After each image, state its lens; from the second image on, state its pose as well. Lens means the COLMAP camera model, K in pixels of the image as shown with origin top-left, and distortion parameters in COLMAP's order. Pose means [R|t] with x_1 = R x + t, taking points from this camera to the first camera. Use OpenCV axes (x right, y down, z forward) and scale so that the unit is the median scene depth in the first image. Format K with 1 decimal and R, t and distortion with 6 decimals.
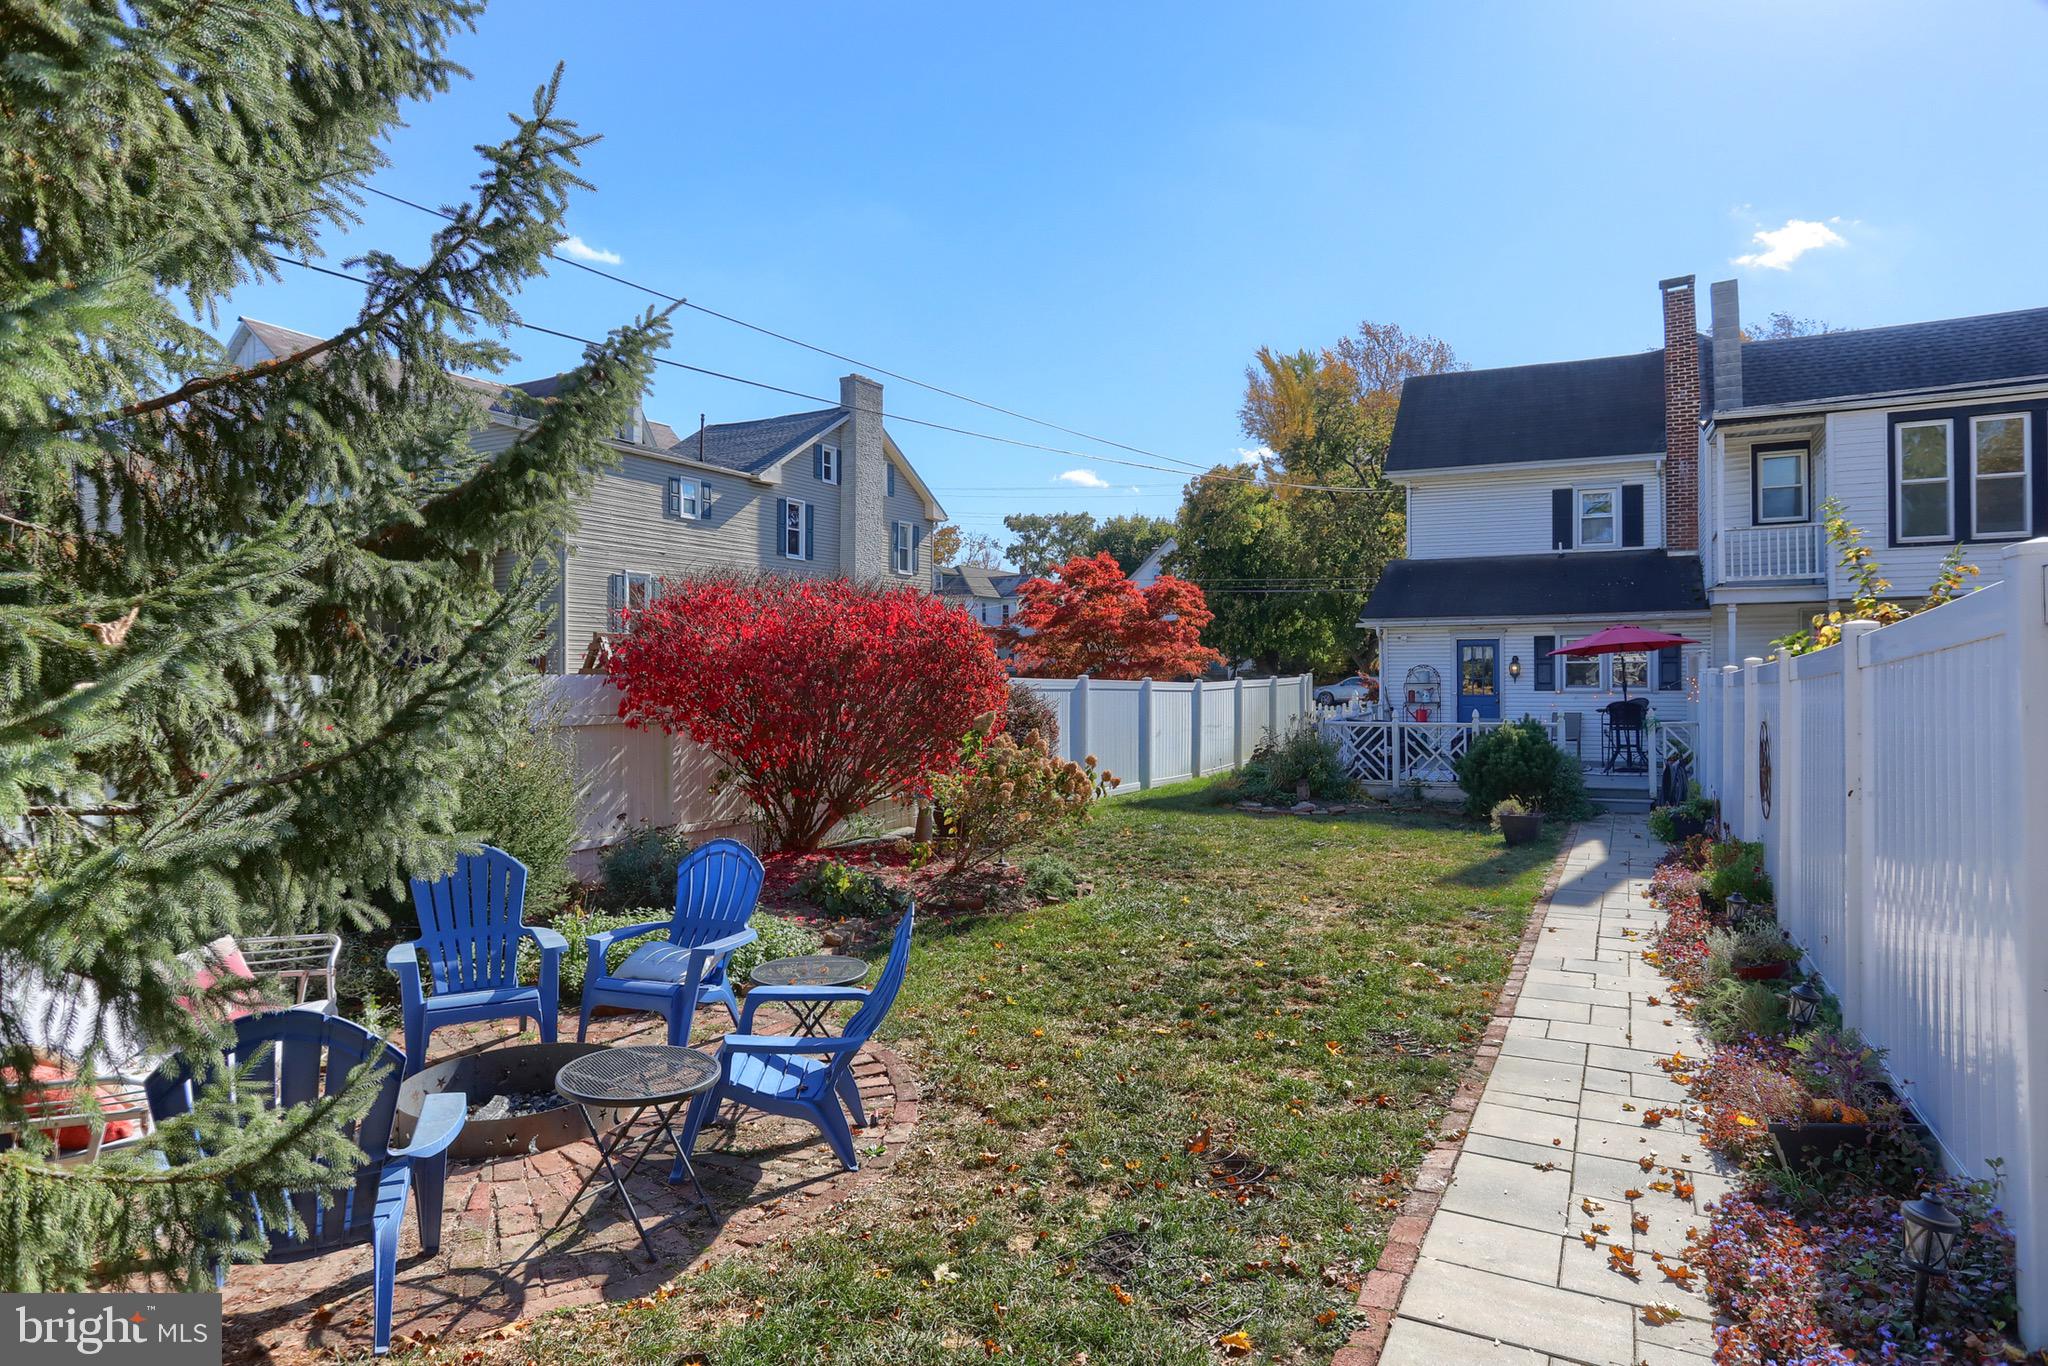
lens RADIAL K [[1088.0, 0, 1054.7], [0, 1088.0, 670.0], [0, 0, 1]] dist [-0.059541, 0.017619]
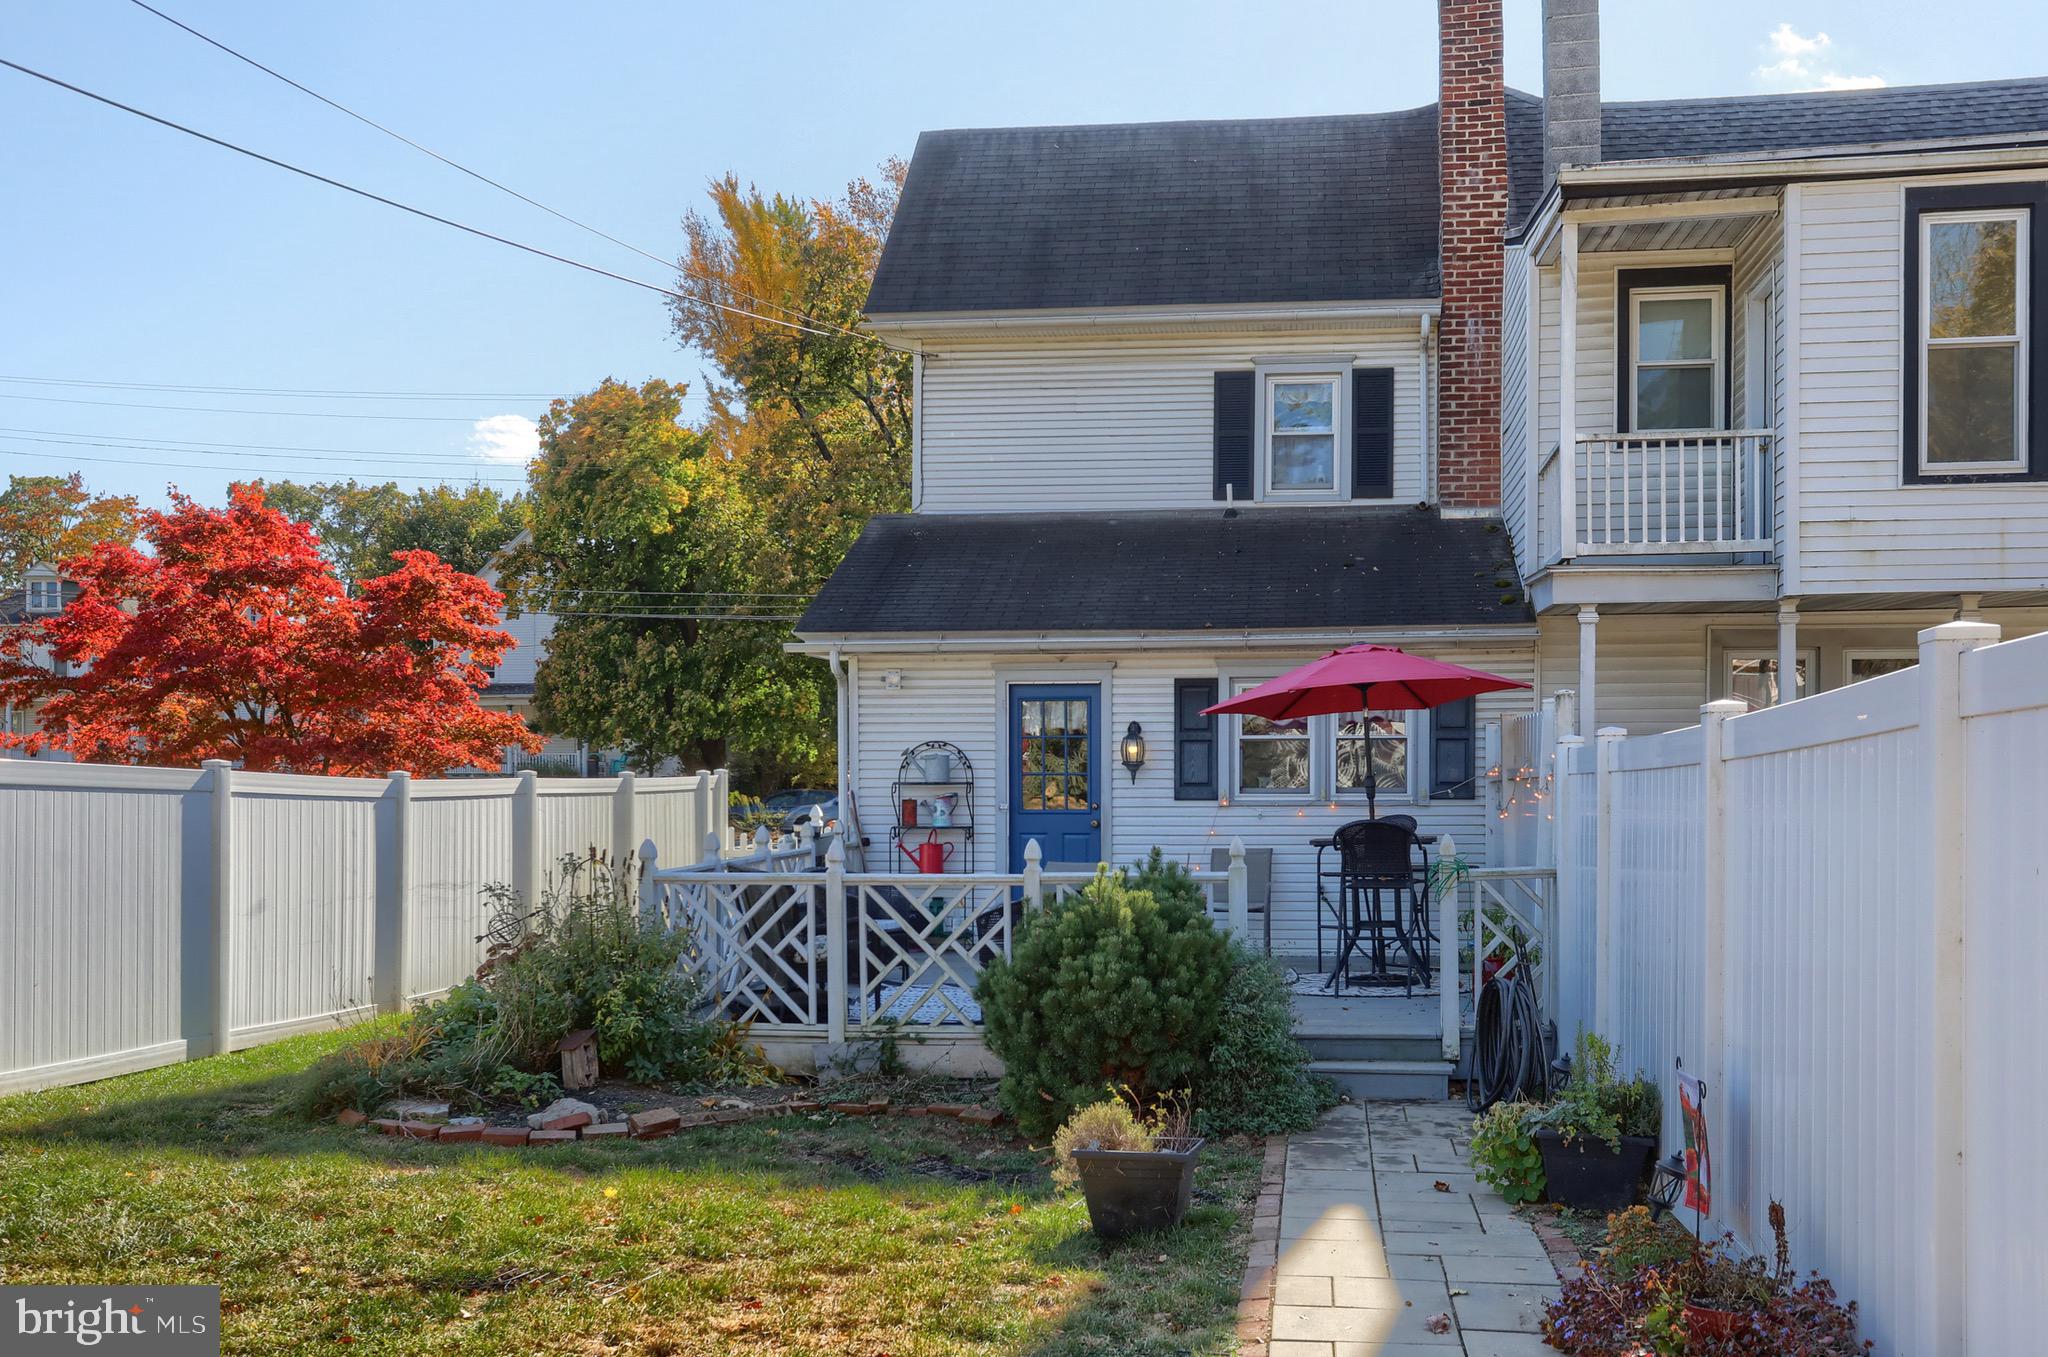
lens RADIAL K [[1903.0, 0, 1020.6], [0, 1903.0, 785.4], [0, 0, 1]] dist [0.011958, 0.000000]
pose [[0.943252, 0.005235, 0.332038, 0.119377], [-0.005499, 0.999985, -0.000146, 0.013185], [-0.332033, -0.001688, 0.943266, 0.267082]]
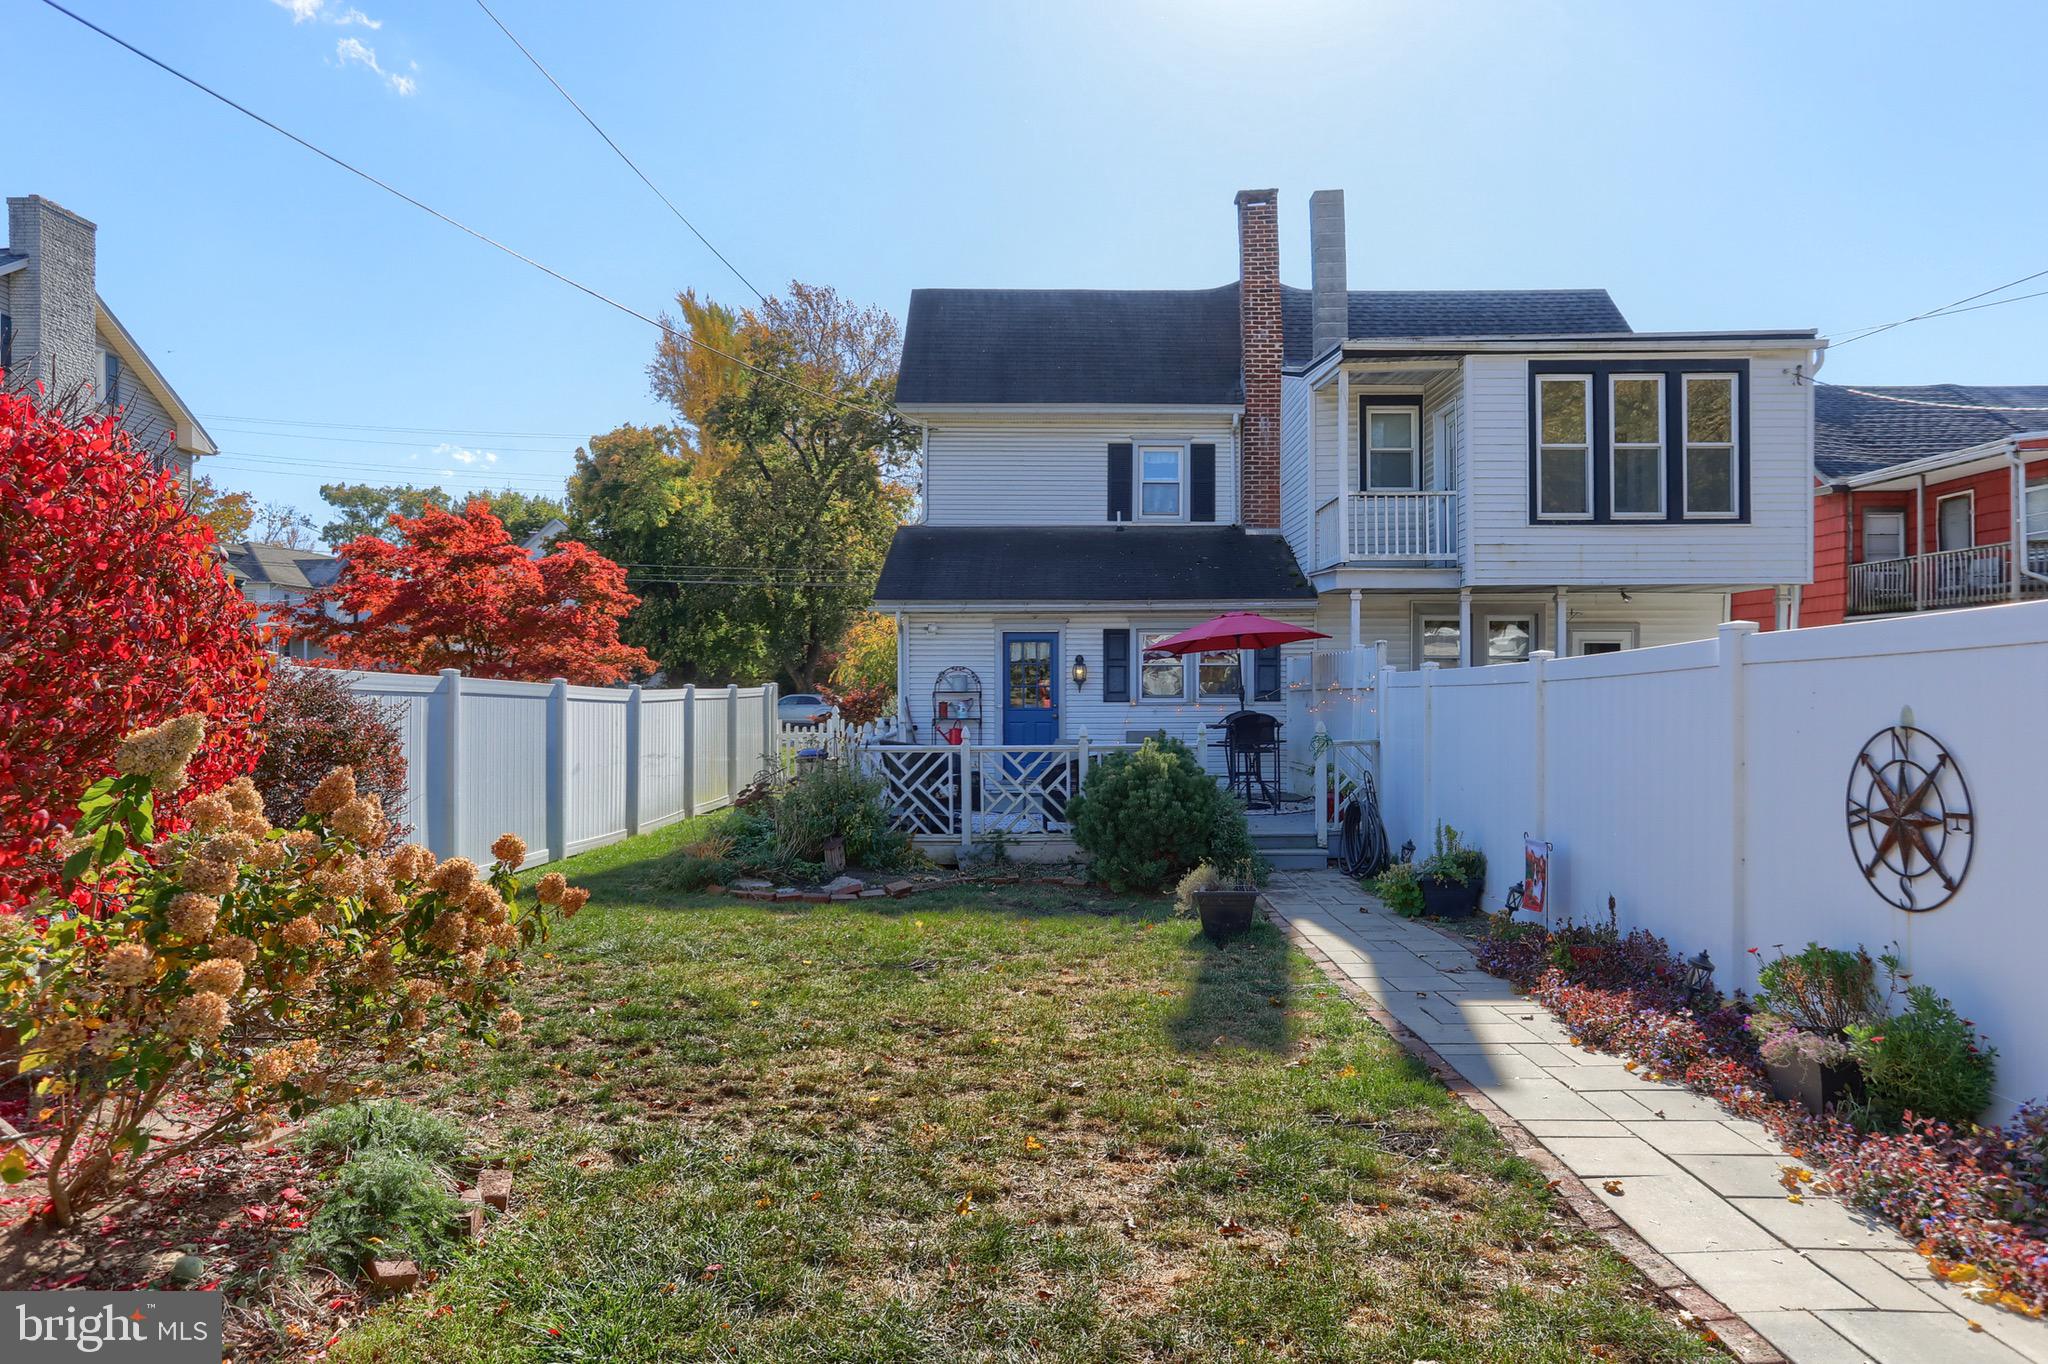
lens RADIAL K [[1258.4, 0, 1001.7], [0, 1258.4, 687.8], [0, 0, 1]] dist [-0.037864, 0.026210]
pose [[0.898571, 0.006139, 0.438786, -0.001133], [-0.004784, 0.999980, -0.004193, 0.012901], [-0.438803, 0.001668, 0.898582, 0.238548]]
